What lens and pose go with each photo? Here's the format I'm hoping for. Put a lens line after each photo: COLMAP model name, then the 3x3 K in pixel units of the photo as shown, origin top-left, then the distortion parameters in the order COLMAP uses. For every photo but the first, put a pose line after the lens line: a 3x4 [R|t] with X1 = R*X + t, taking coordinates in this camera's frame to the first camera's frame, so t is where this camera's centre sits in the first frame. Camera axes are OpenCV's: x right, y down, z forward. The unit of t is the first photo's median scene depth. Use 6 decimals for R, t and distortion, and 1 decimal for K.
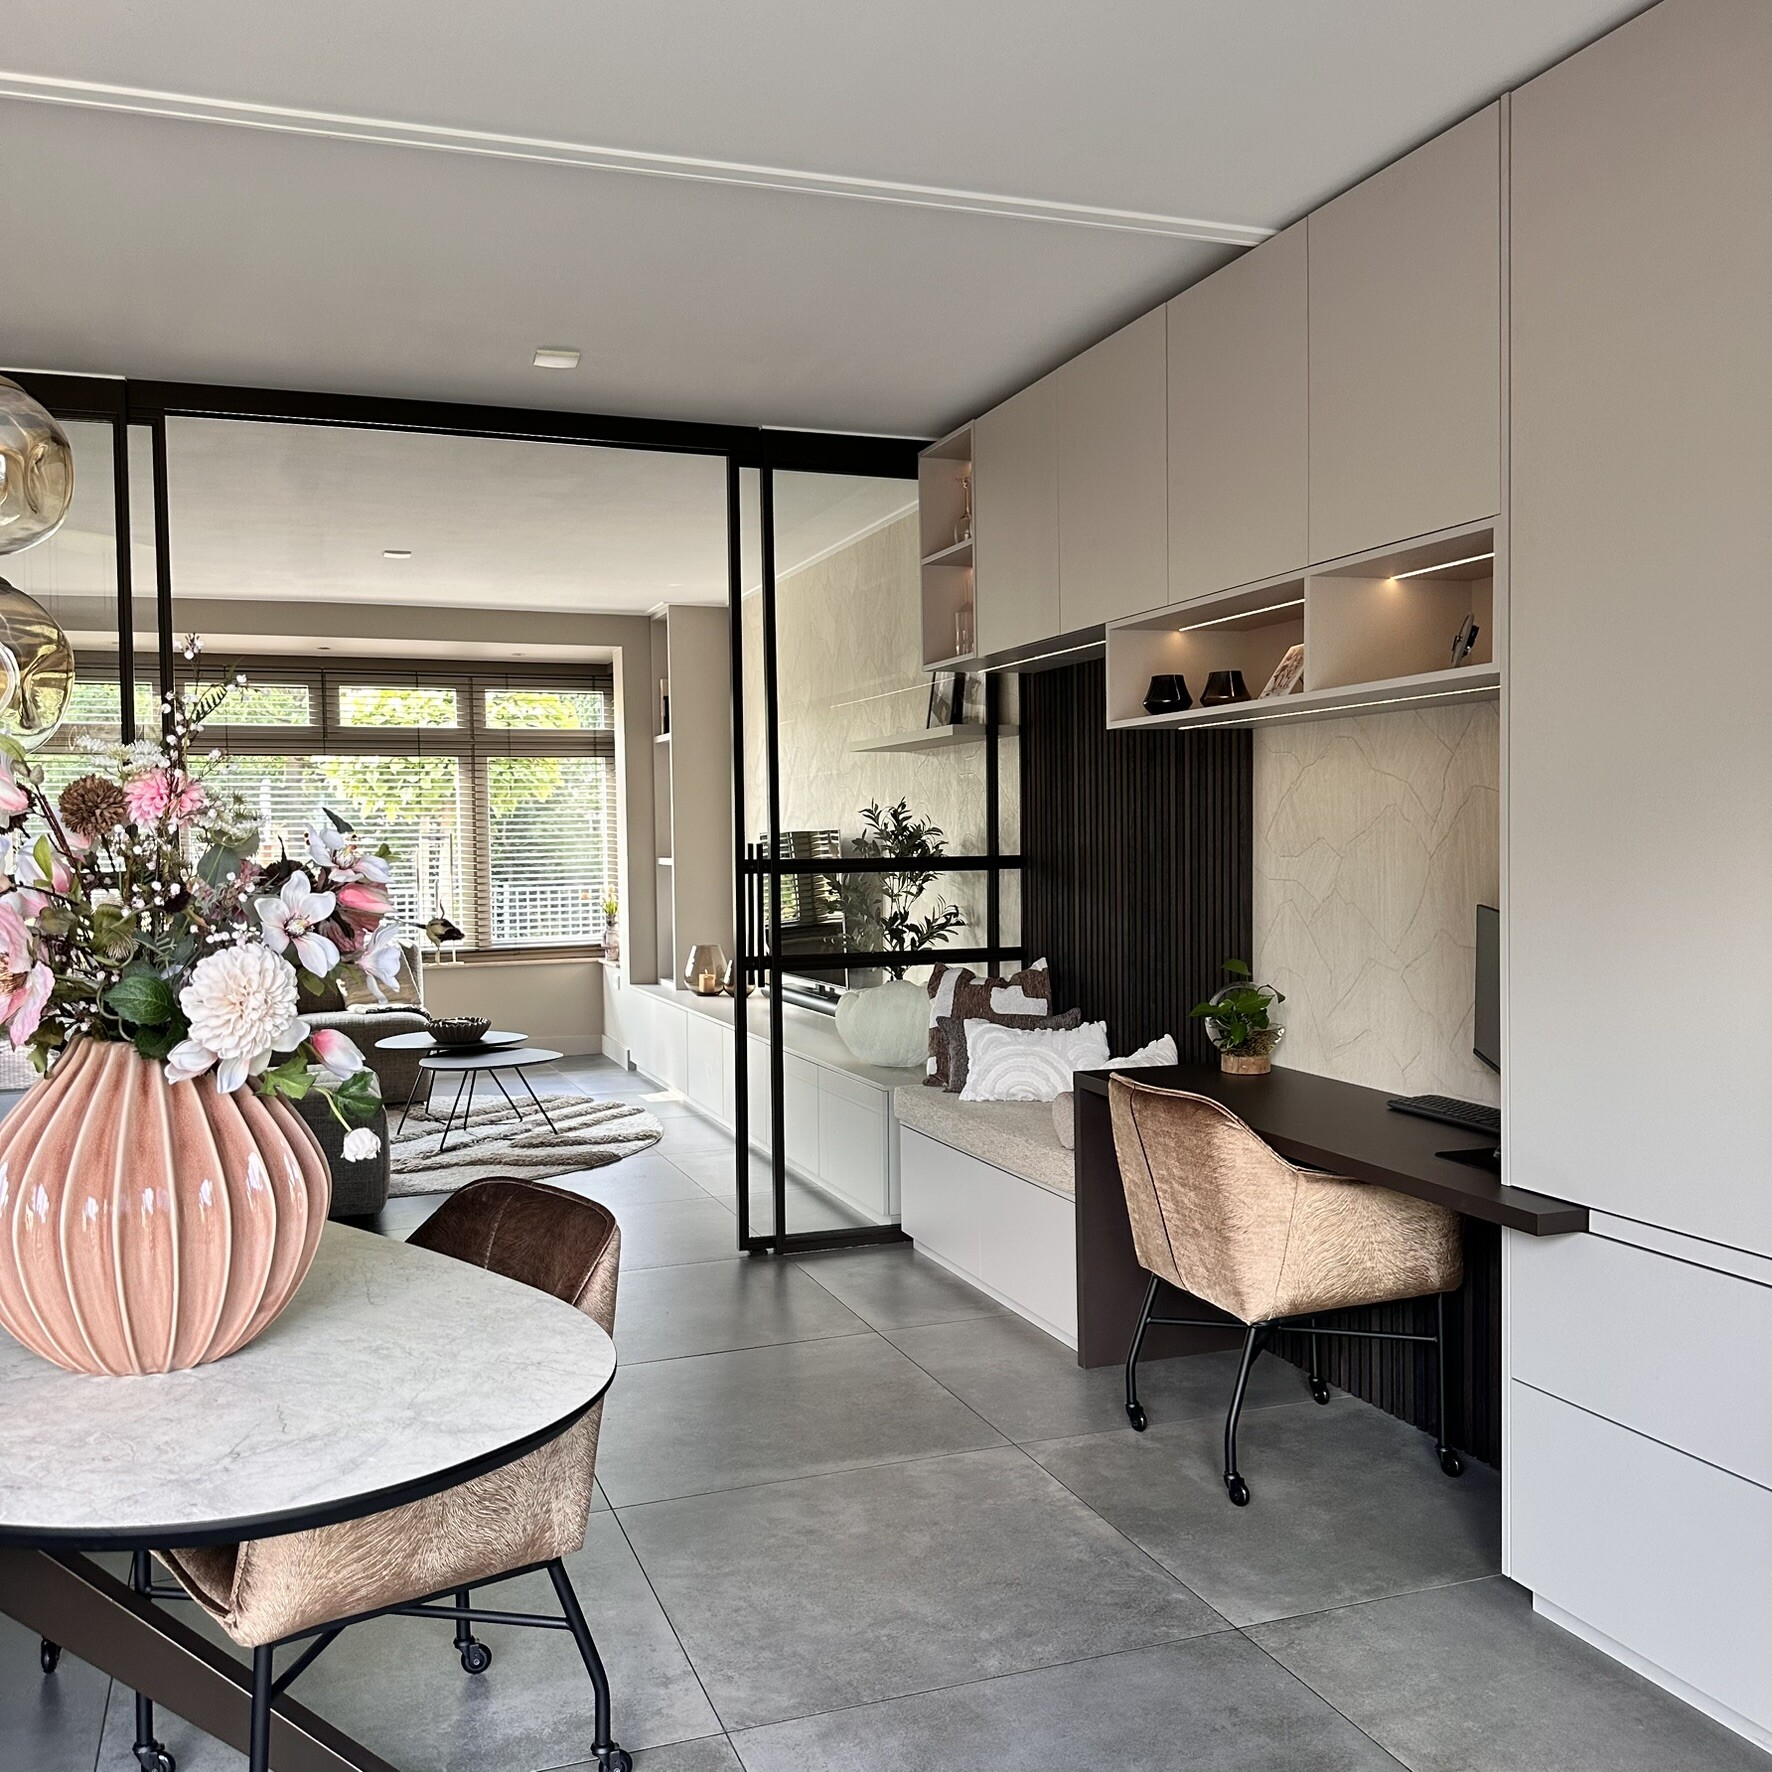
lens RADIAL K [[1676.4, 0, 886.5], [0, 1676.4, 888.2], [0, 0, 1]] dist [0.119039, -0.284182]
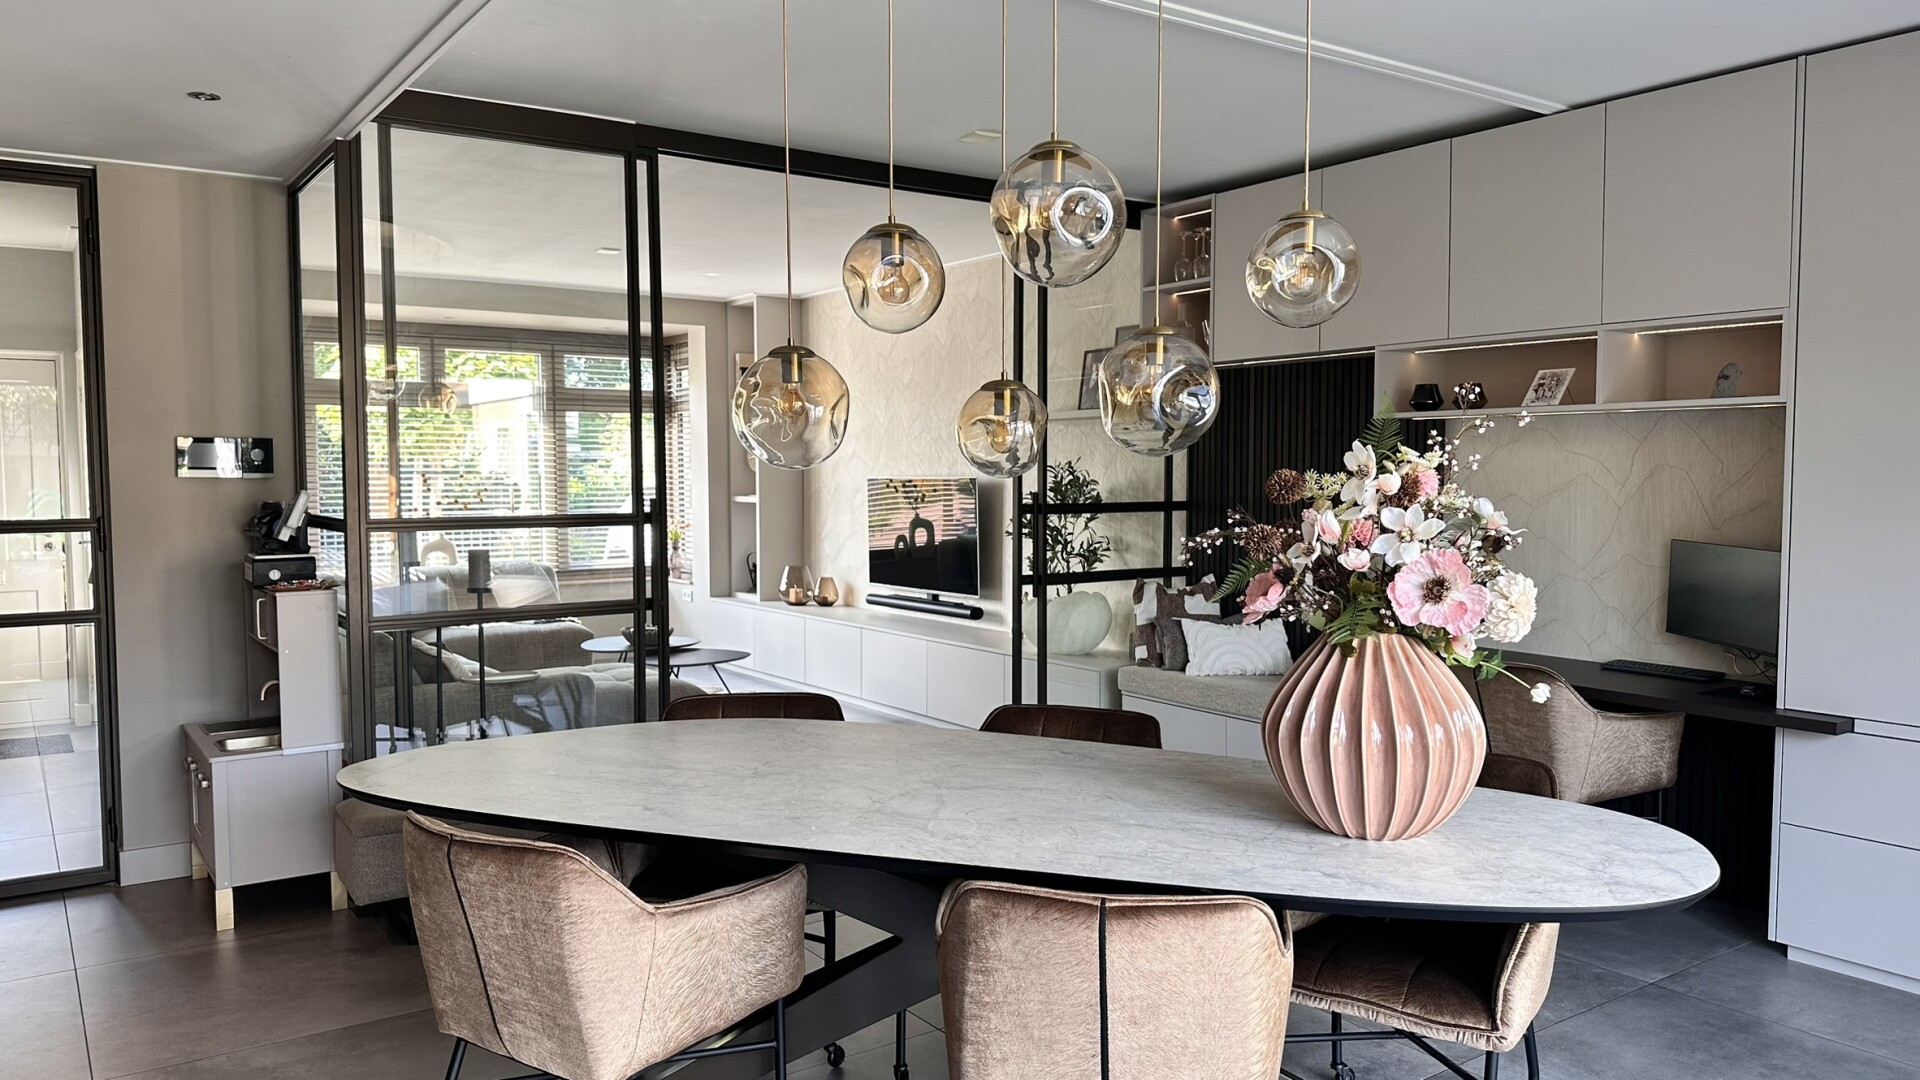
lens RADIAL K [[1365.8, 0, 971.1], [0, 1365.8, 547.8], [0, 0, 1]] dist [0.084615, -0.158190]
pose [[0.966399, -0.004895, 0.257001, -0.537683], [-0.001481, 0.999696, 0.024613, -0.011459], [-0.257043, -0.024166, 0.966098, -0.075847]]
